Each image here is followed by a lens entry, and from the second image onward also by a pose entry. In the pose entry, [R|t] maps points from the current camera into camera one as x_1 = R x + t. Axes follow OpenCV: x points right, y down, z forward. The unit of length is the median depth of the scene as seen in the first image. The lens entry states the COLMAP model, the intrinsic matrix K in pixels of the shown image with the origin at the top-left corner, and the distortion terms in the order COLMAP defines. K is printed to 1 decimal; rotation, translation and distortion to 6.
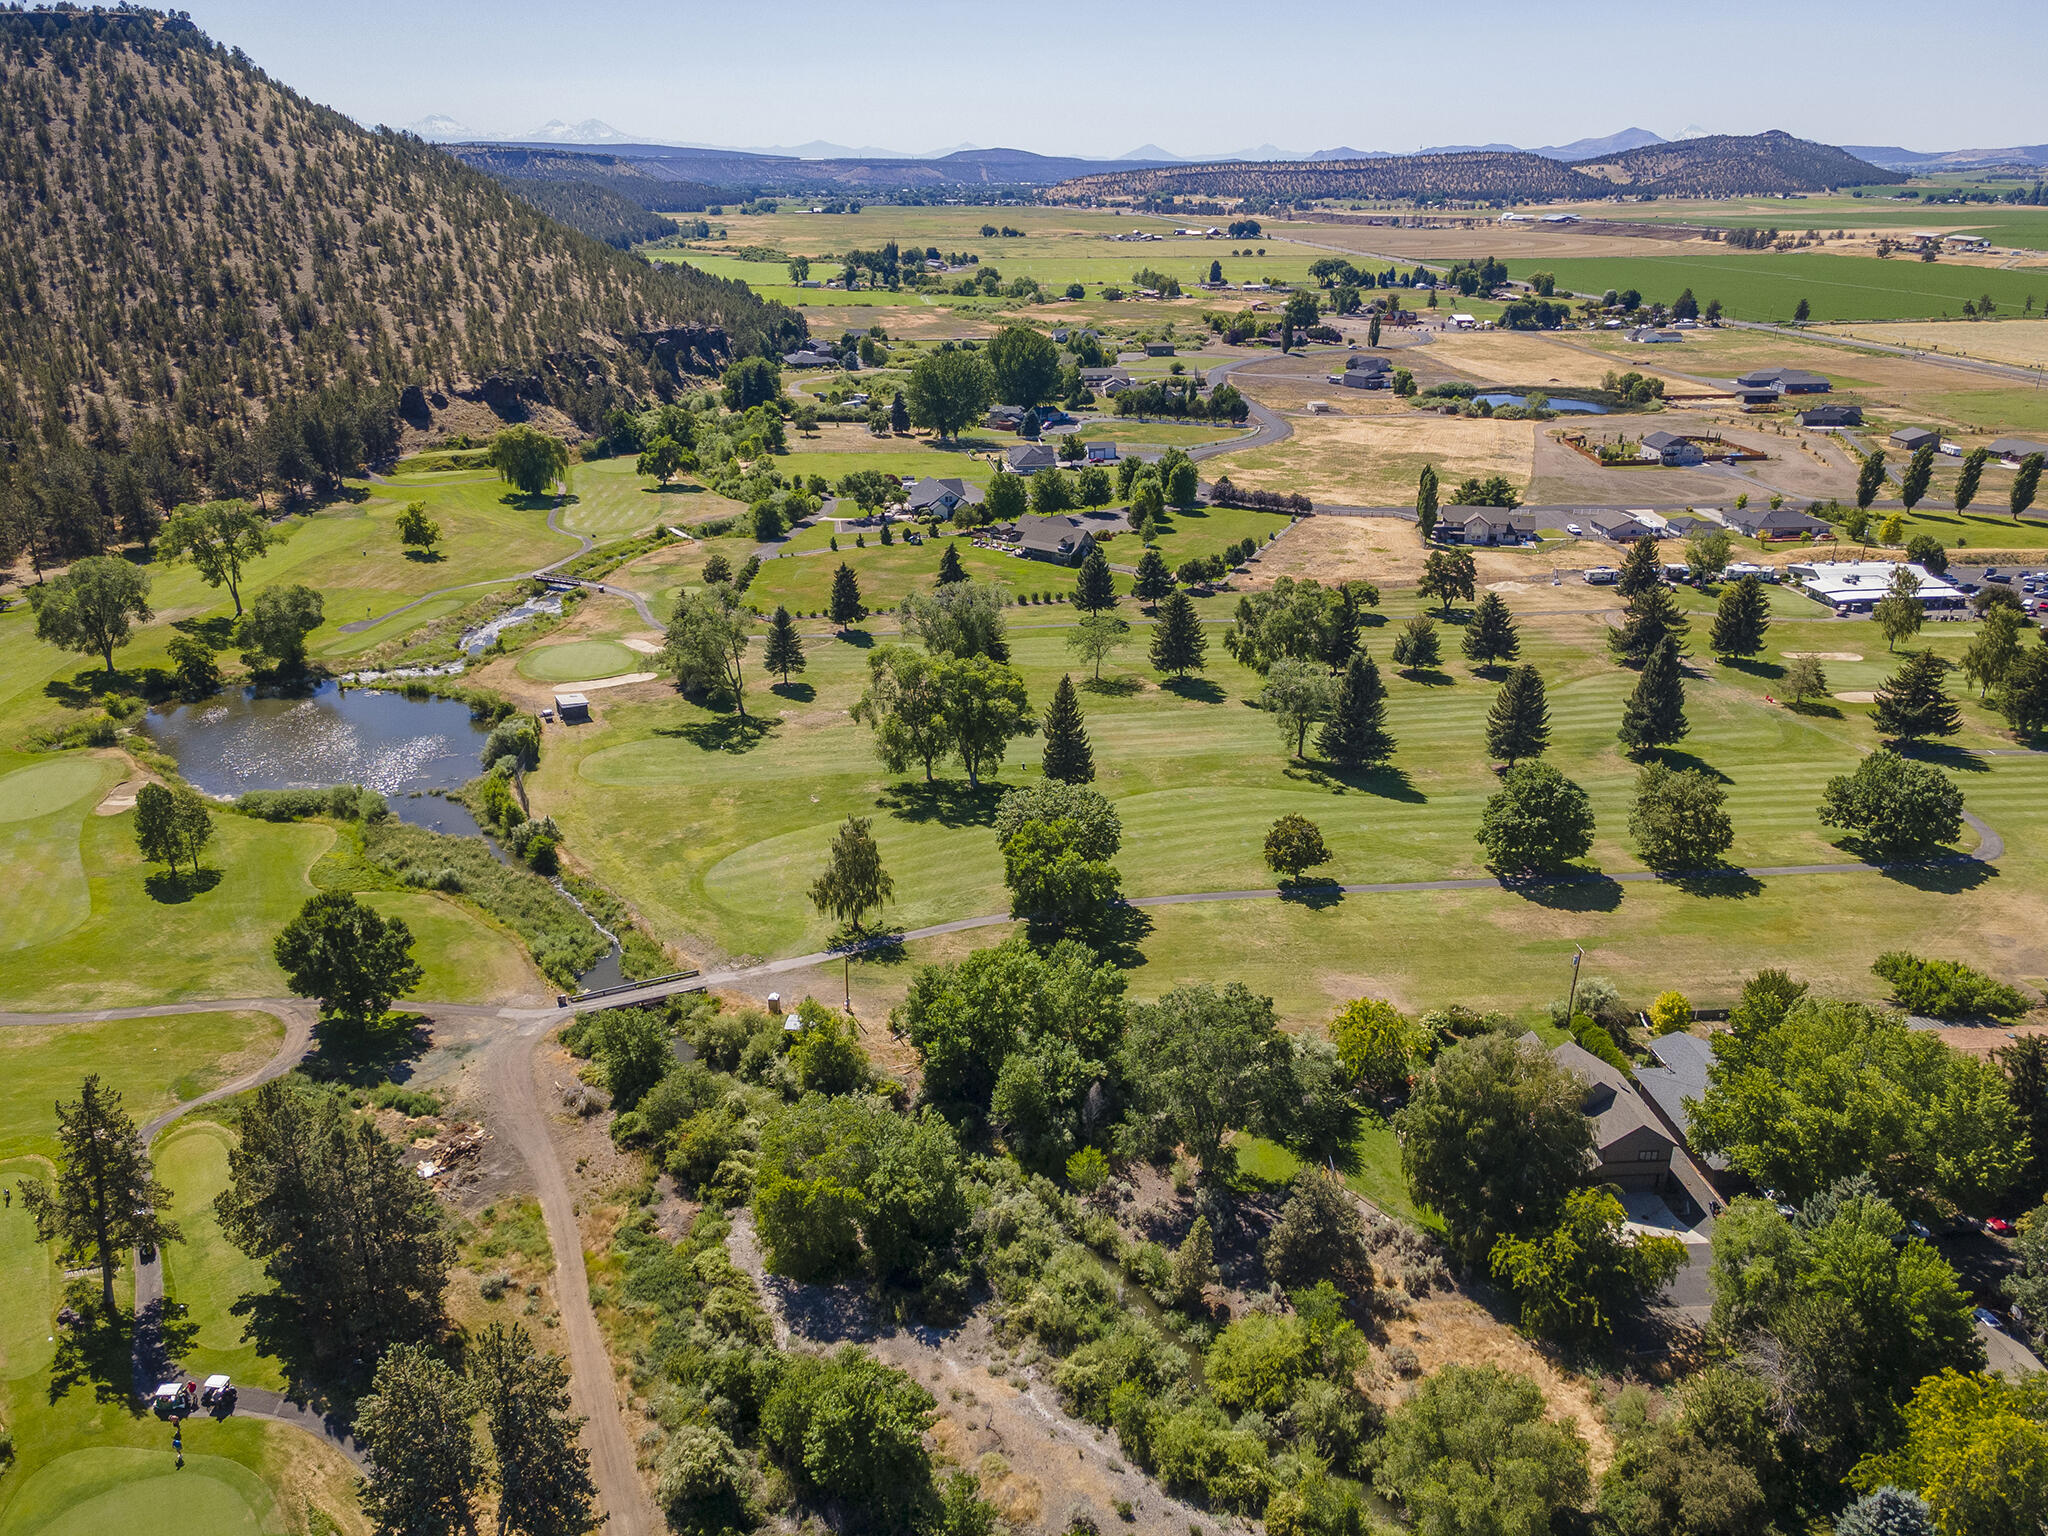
lens RADIAL K [[1505.6, 0, 1035.1], [0, 1505.6, 765.7], [0, 0, 1]] dist [0.006247, 0.077303]
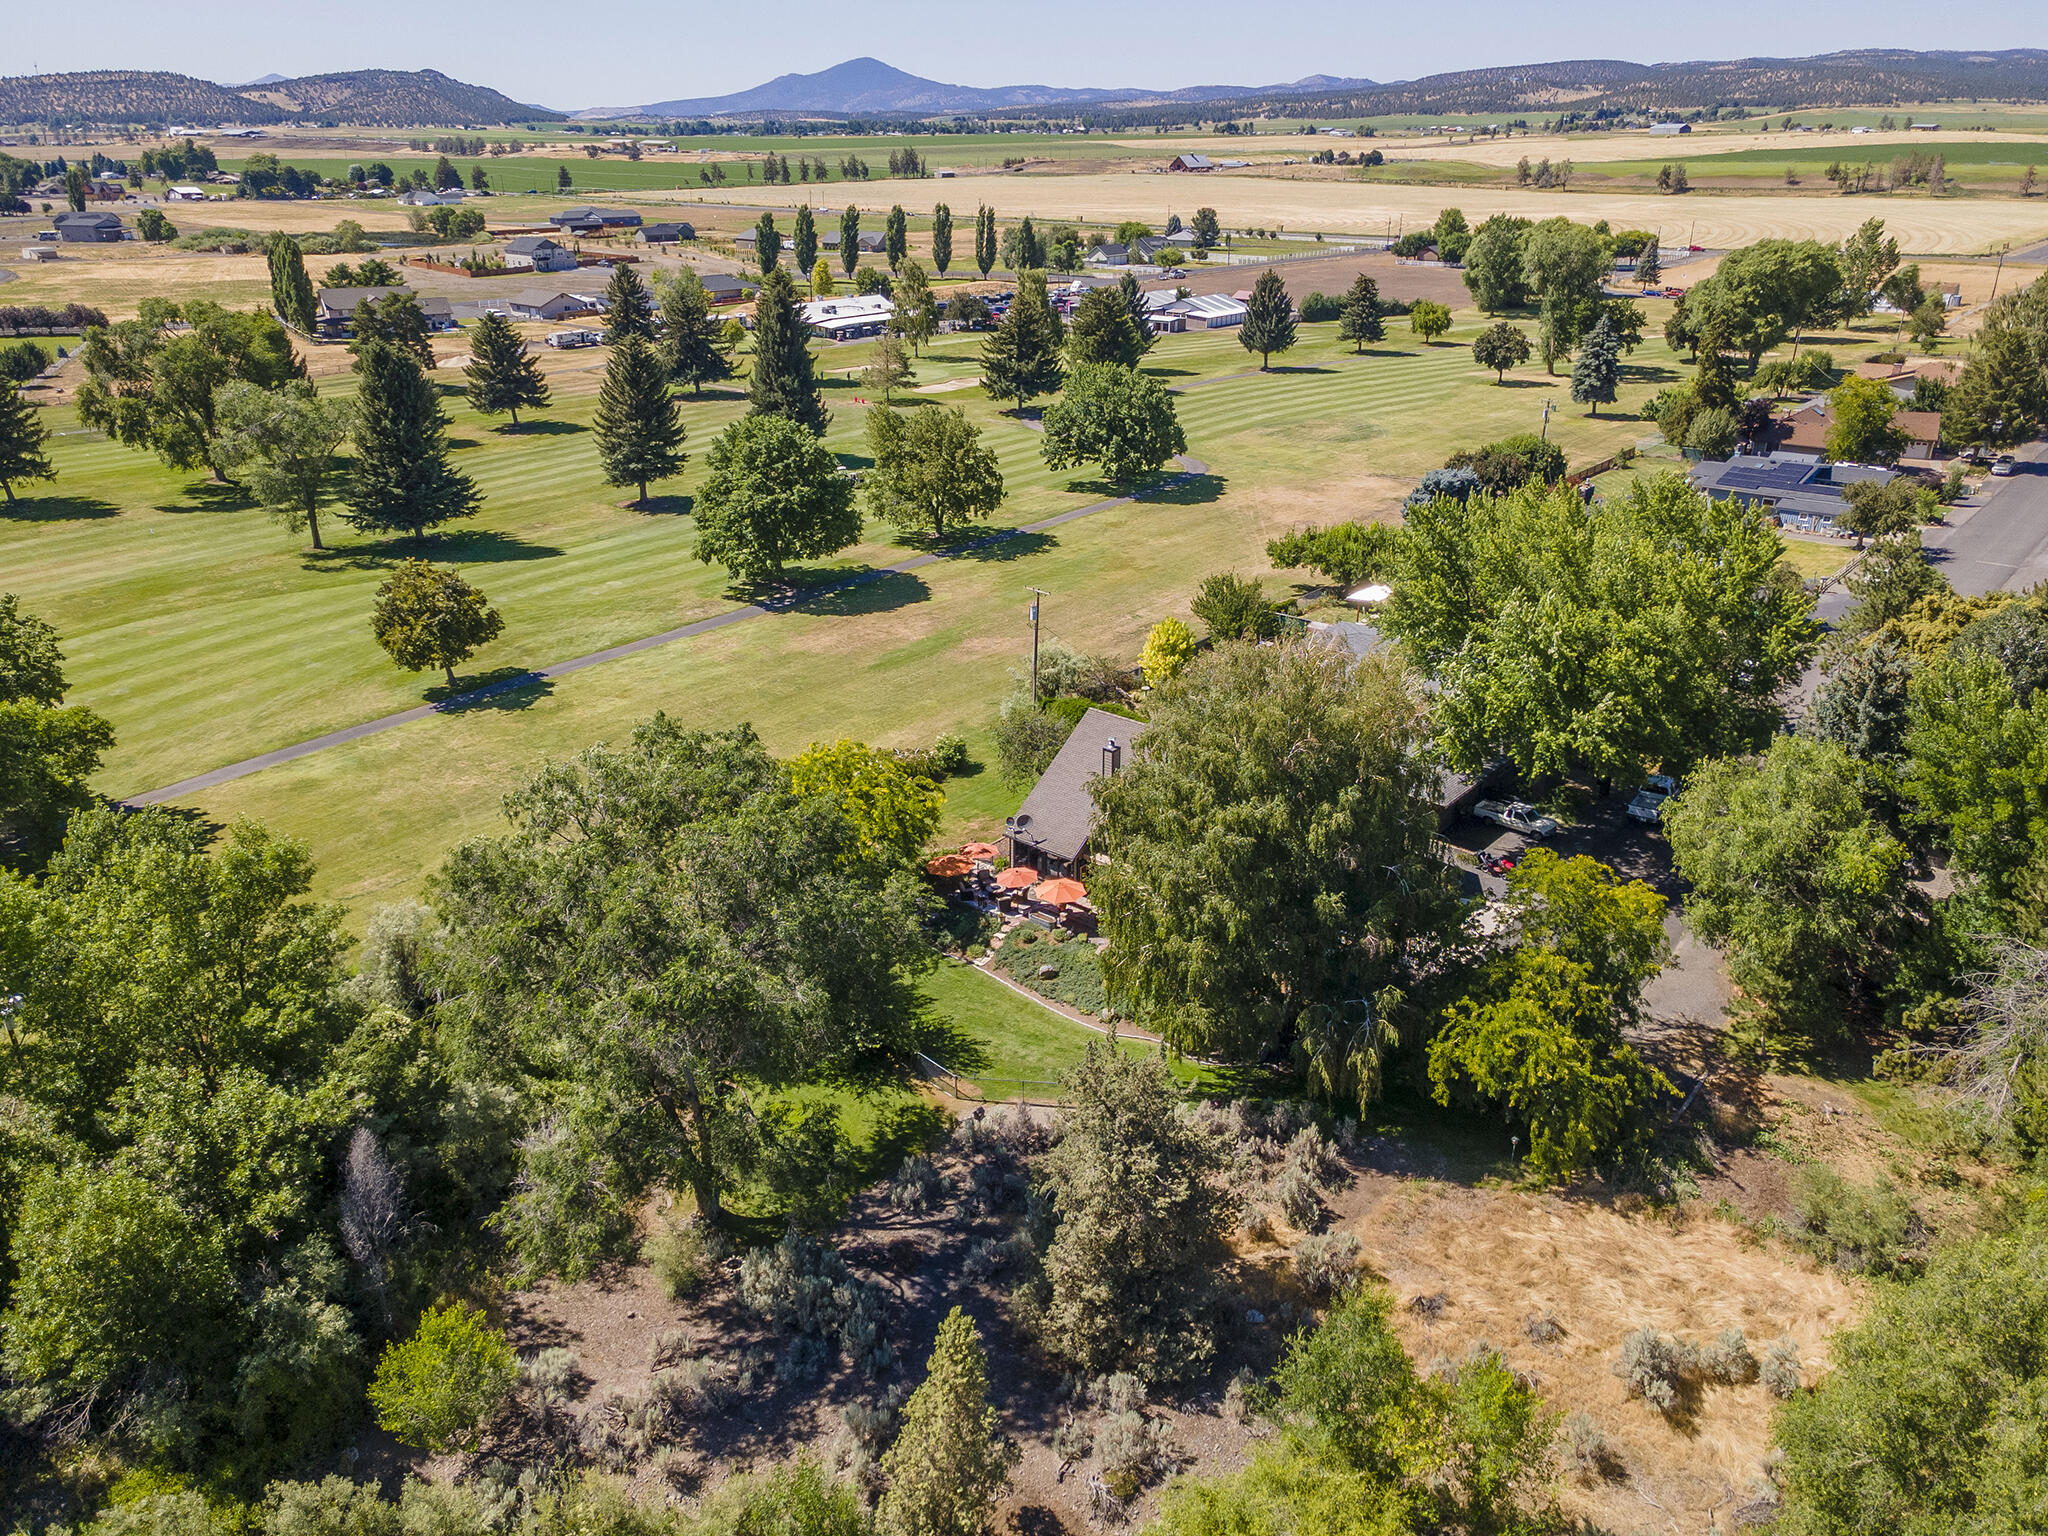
lens RADIAL K [[1478.6, 0, 1038.1], [0, 1478.6, 778.7], [0, 0, 1]] dist [0.041064, 0.011888]
pose [[0.709817, -0.288503, 0.642593, -0.026214], [0.267314, 0.954359, 0.133197, 0.076836], [-0.651692, 0.077228, 0.754542, 0.377791]]
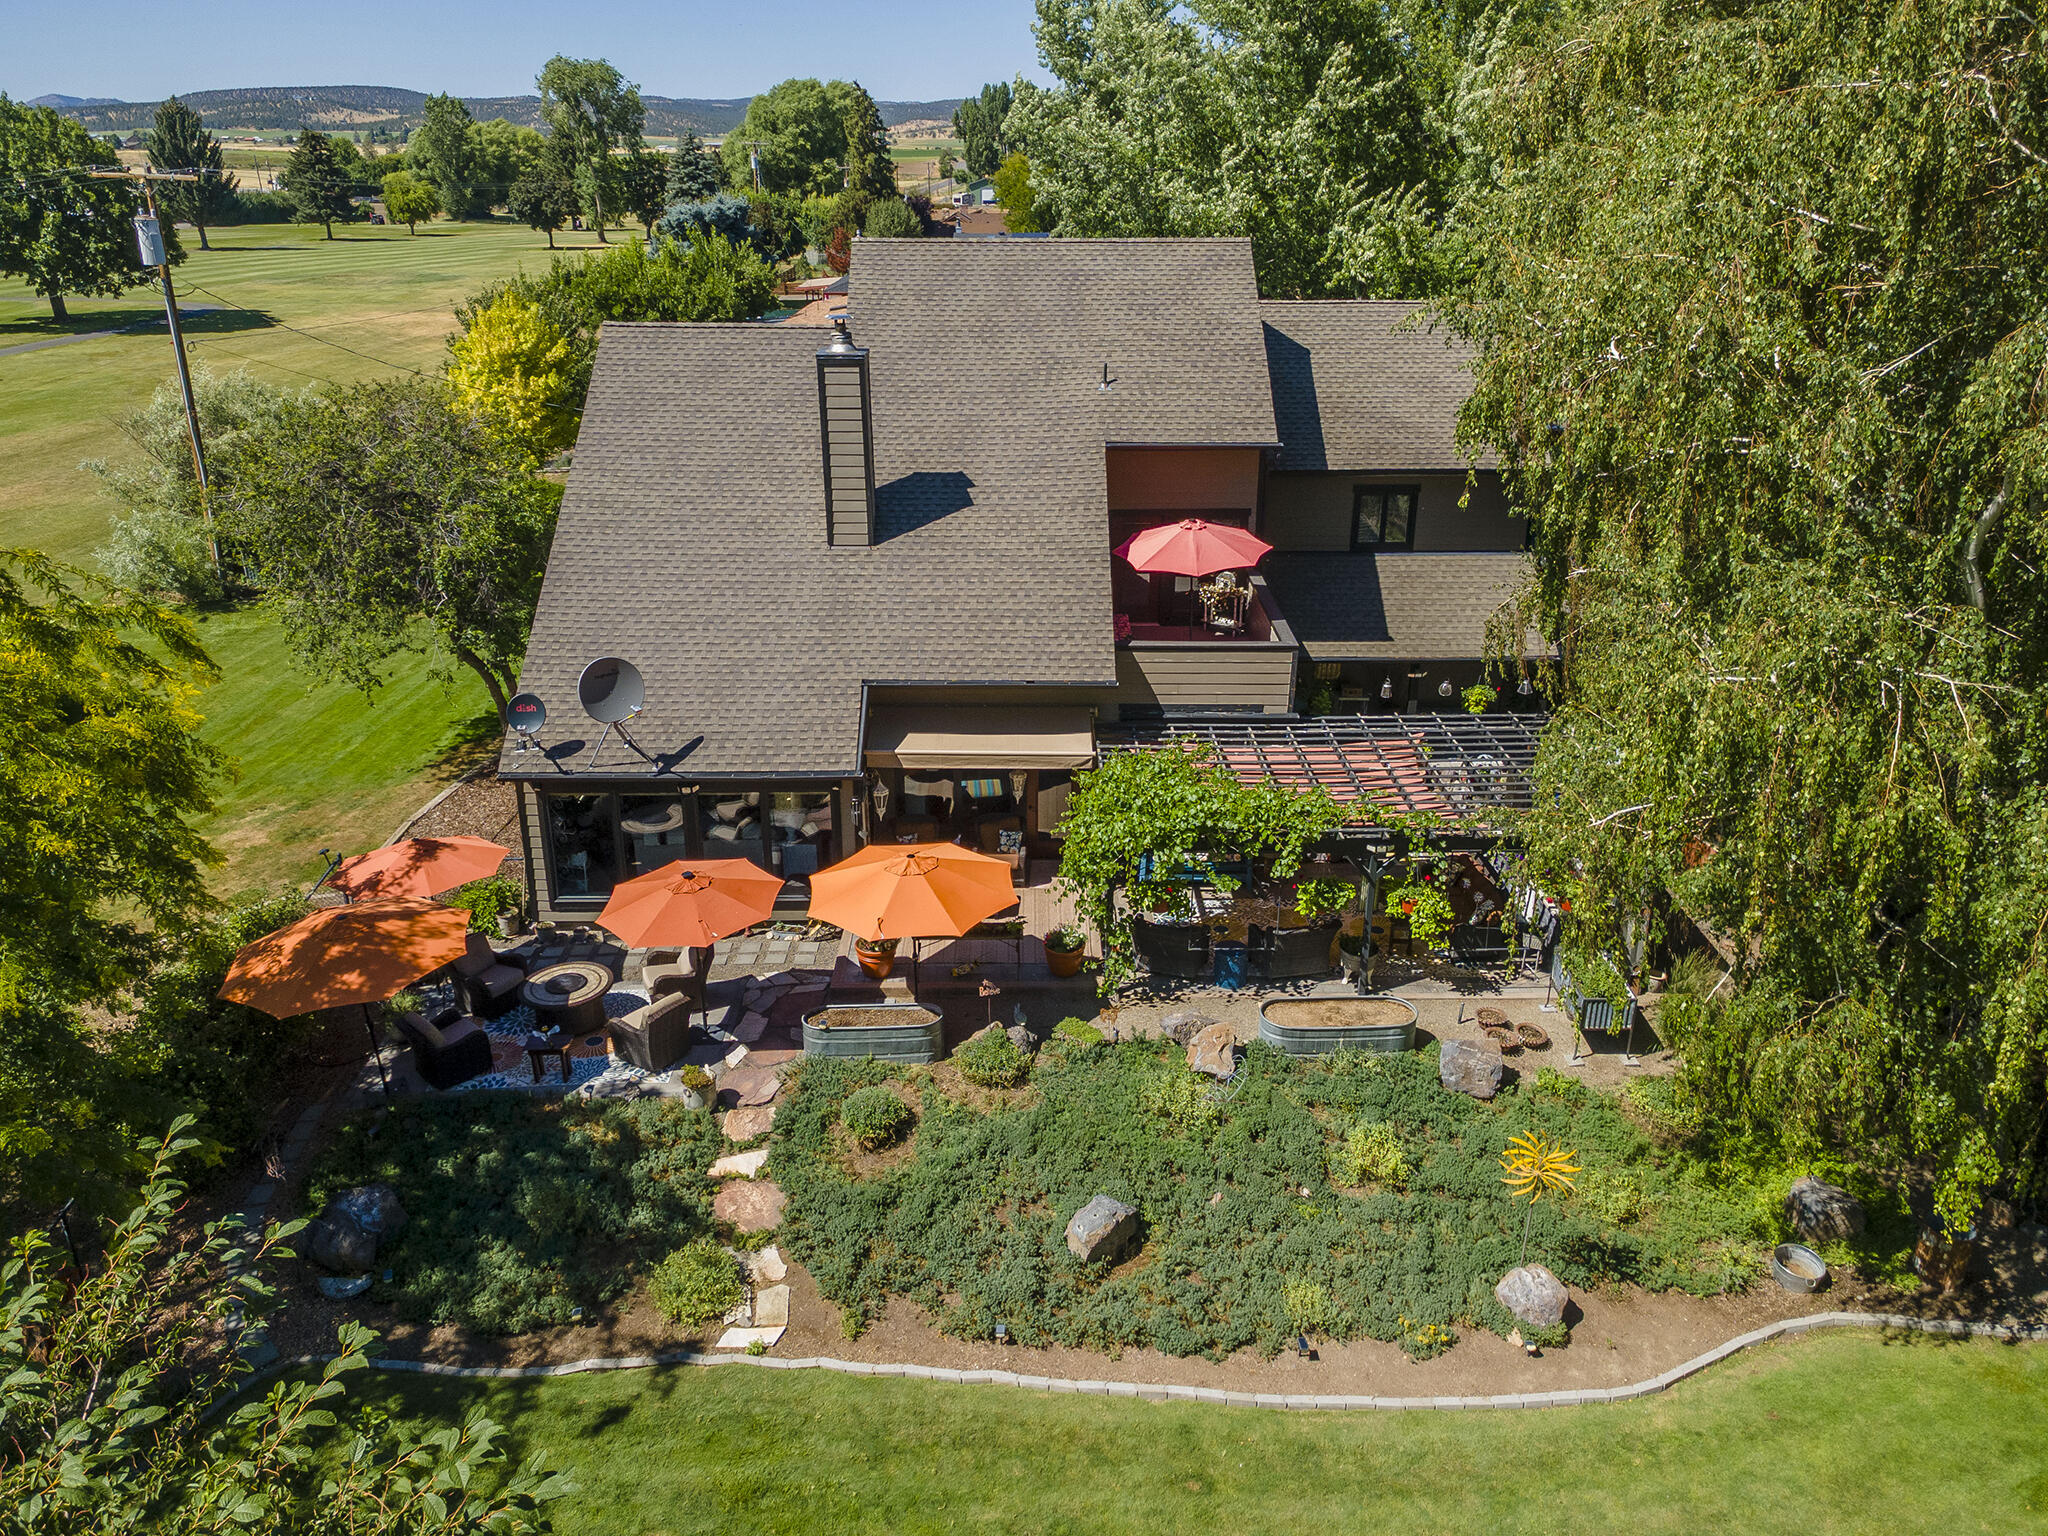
lens RADIAL K [[1485.9, 0, 1033.2], [0, 1485.9, 763.6], [0, 0, 1]] dist [0.030136, 0.006863]
pose [[0.084217, -0.378516, 0.921755, 0.101795], [0.374806, 0.869142, 0.322666, 0.113812], [-0.923270, 0.318305, 0.215067, 0.585276]]
